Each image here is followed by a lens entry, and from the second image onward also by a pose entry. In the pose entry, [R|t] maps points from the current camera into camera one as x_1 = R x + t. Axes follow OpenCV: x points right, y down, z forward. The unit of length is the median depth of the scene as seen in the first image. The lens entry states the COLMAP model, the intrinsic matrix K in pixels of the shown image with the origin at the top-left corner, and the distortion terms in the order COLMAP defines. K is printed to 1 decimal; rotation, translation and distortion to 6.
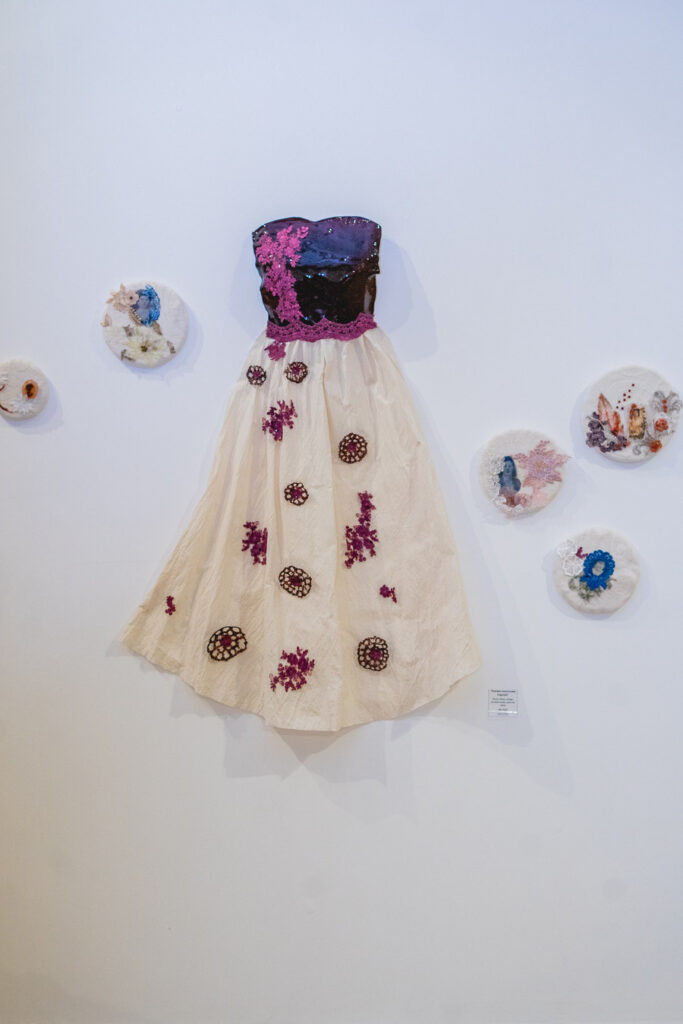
lens RADIAL K [[1468.7, 0, 341.1], [0, 1468.7, 521.3], [0, 0, 1]] dist [-0.020270, 0.000000]
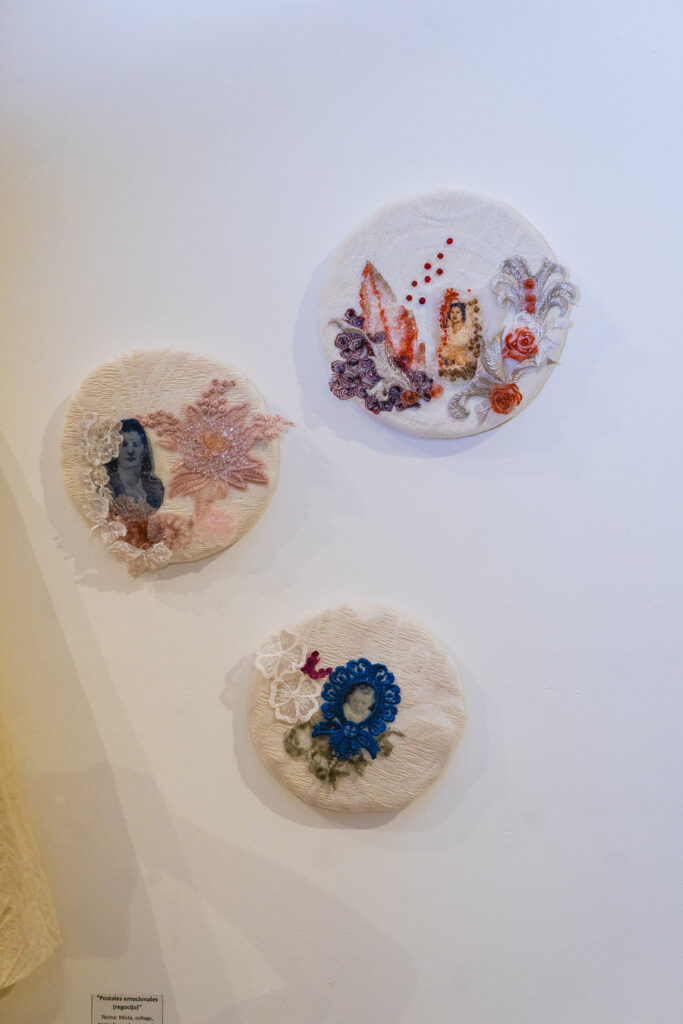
lens RADIAL K [[1468.7, 0, 345.5], [0, 1468.7, 511.4], [0, 0, 1]] dist [-0.020270, 0.000000]
pose [[0.999135, 0.010879, 0.040139, 0.155418], [-0.011426, 0.999845, 0.013431, -0.025533], [-0.039986, -0.013878, 0.999104, 0.605095]]
